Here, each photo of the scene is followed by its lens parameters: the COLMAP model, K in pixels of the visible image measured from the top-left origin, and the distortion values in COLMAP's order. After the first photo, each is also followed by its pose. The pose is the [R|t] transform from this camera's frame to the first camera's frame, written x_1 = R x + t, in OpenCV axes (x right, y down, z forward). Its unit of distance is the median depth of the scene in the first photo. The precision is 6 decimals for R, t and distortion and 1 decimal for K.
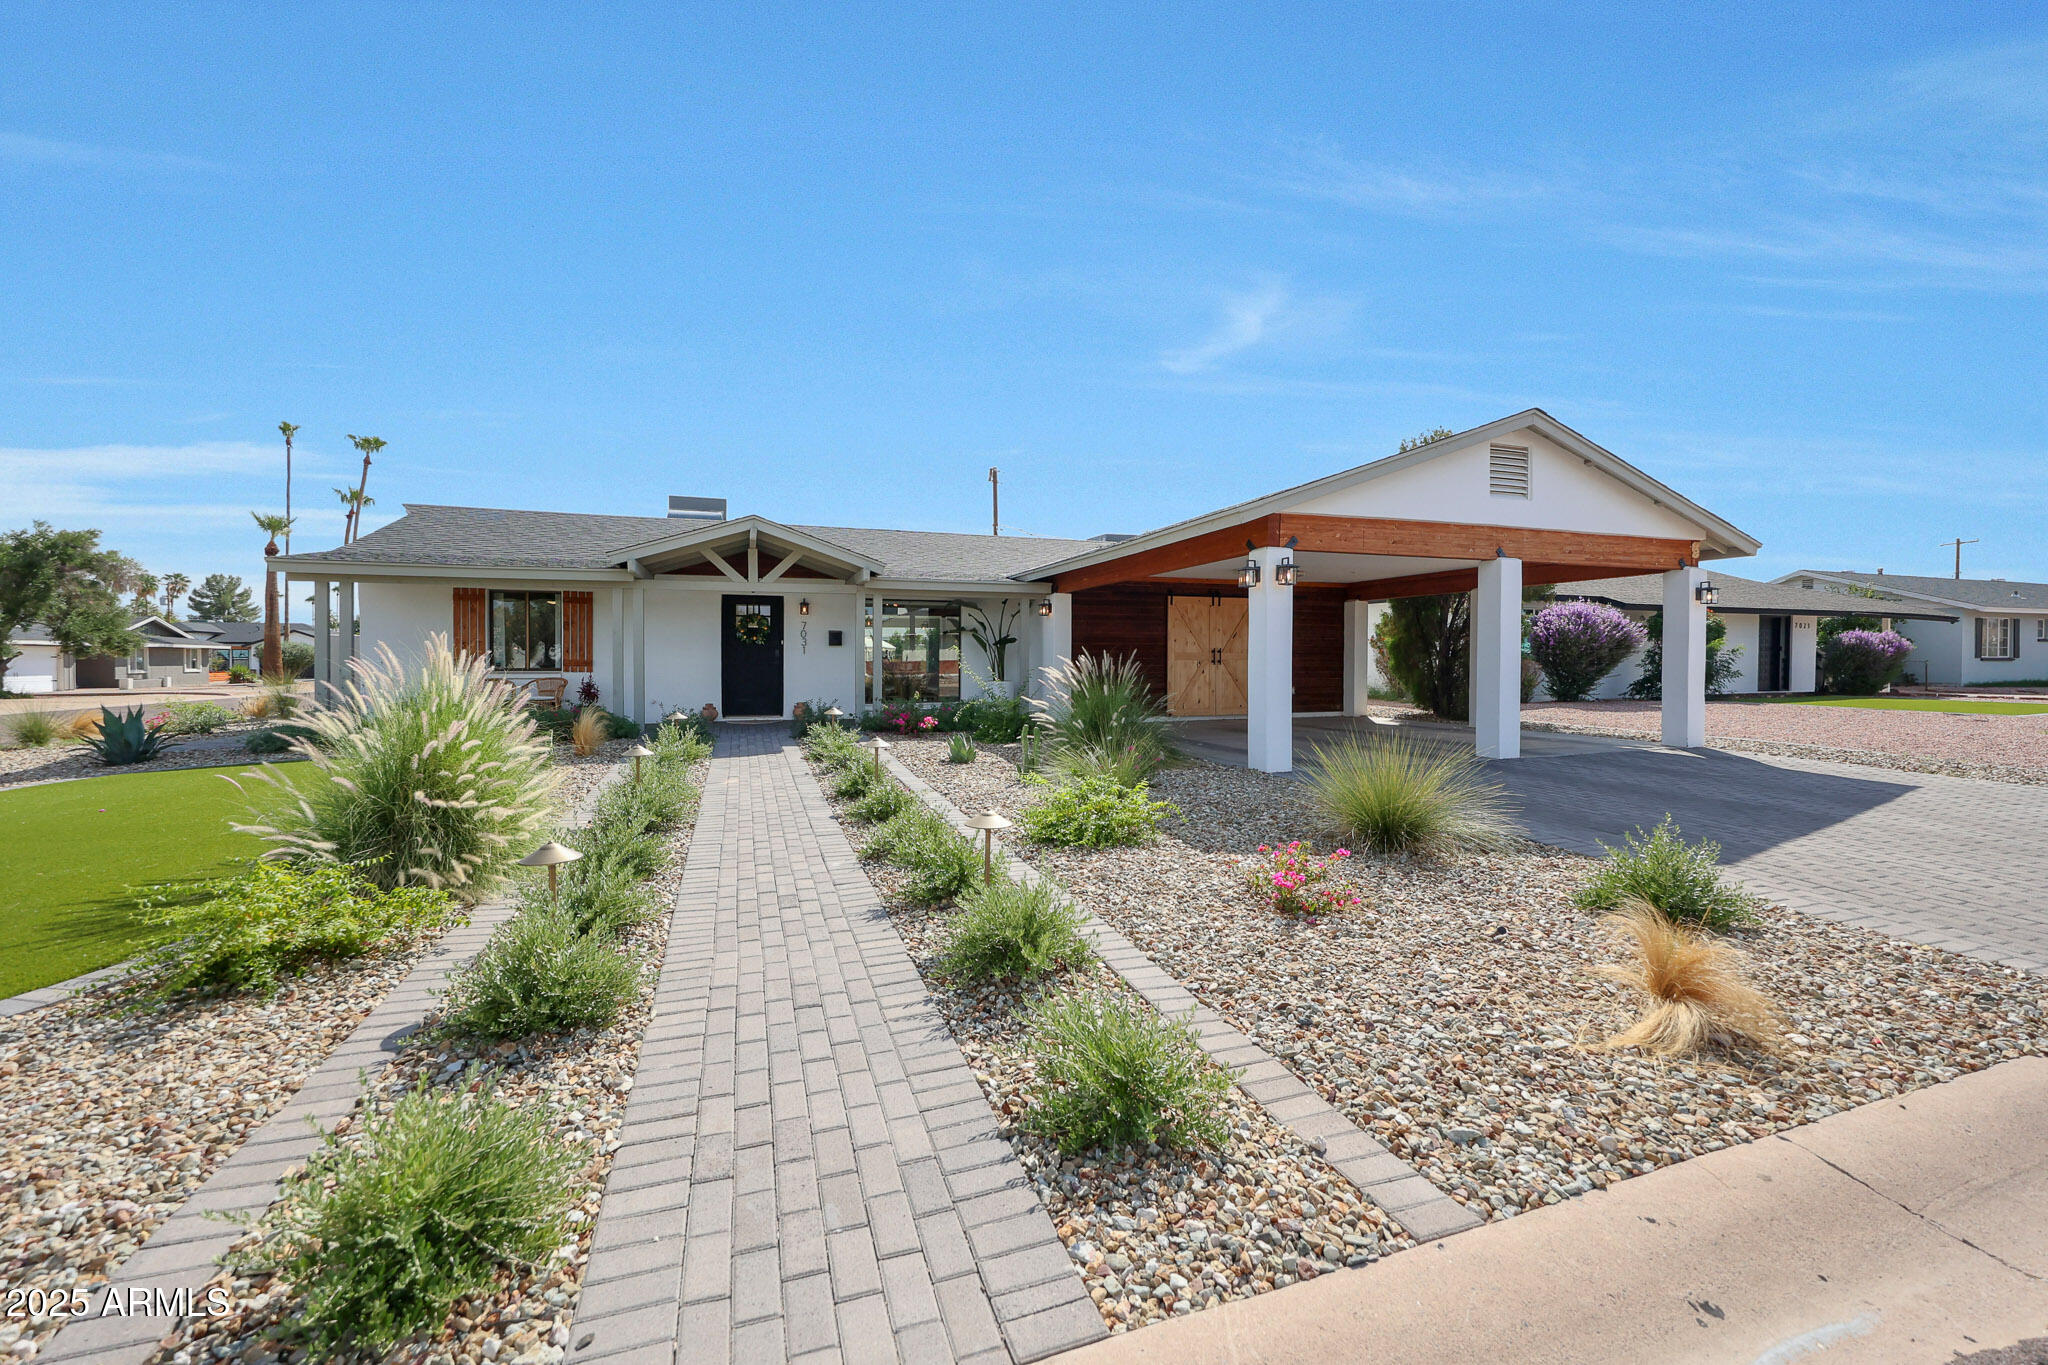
lens RADIAL K [[812.4, 0, 1024.0], [0, 812.4, 682.5], [0, 0, 1]] dist [-0.001917, -0.000051]
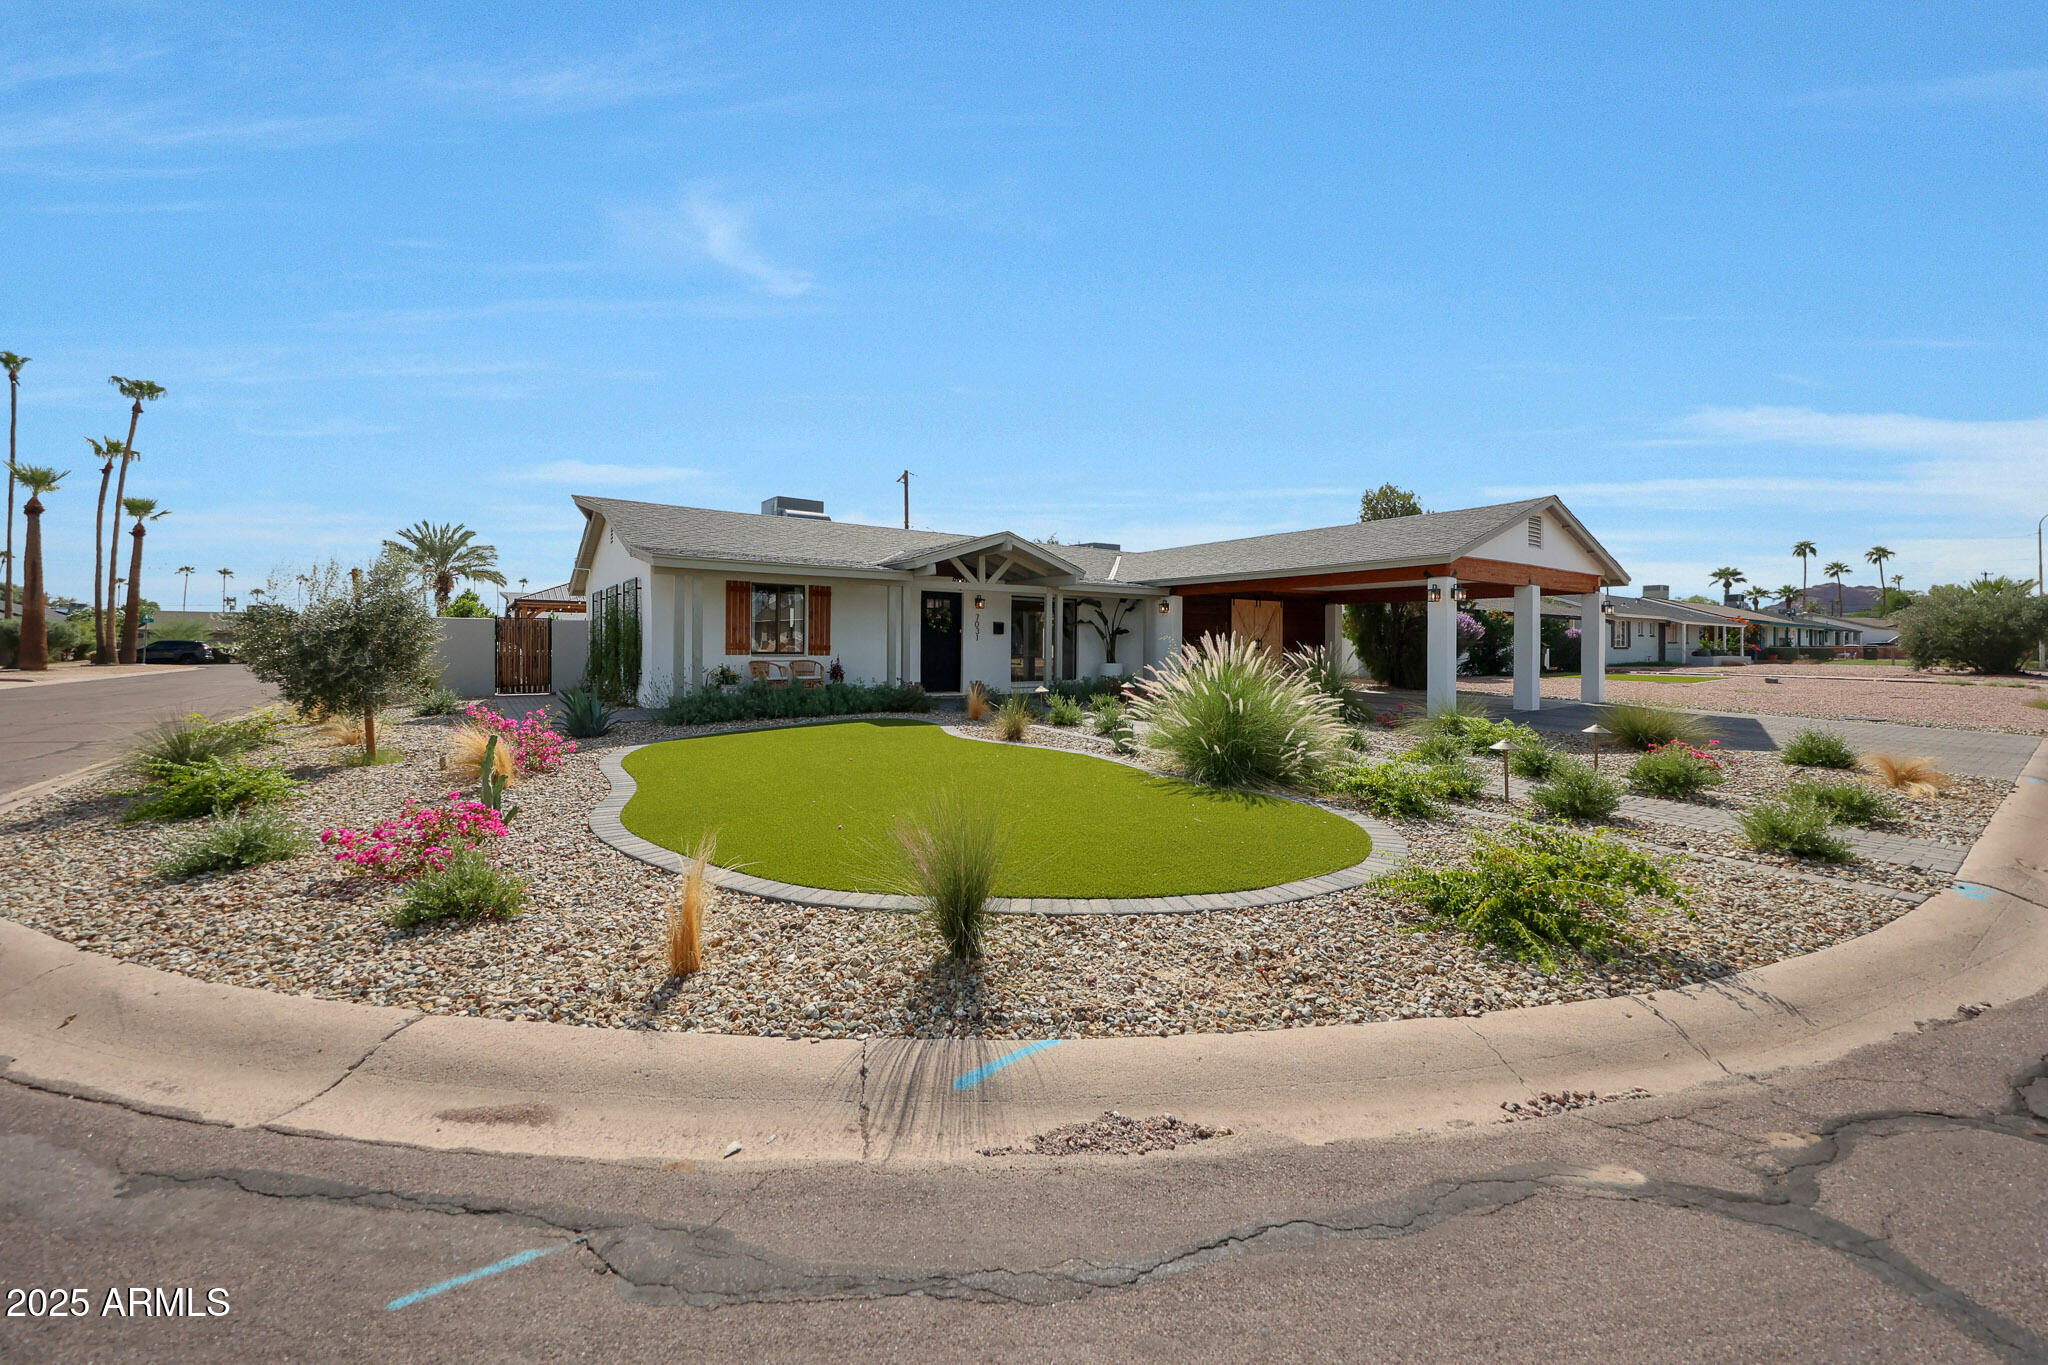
lens RADIAL K [[757.4, 0, 1027.6], [0, 757.4, 646.6], [0, 0, 1]] dist [0.002028, 0.000125]
pose [[0.960649, 0.003111, 0.277748, -0.521850], [0.003453, 0.999726, -0.023141, -0.000691], [-0.277744, 0.023190, 0.960375, -0.104277]]
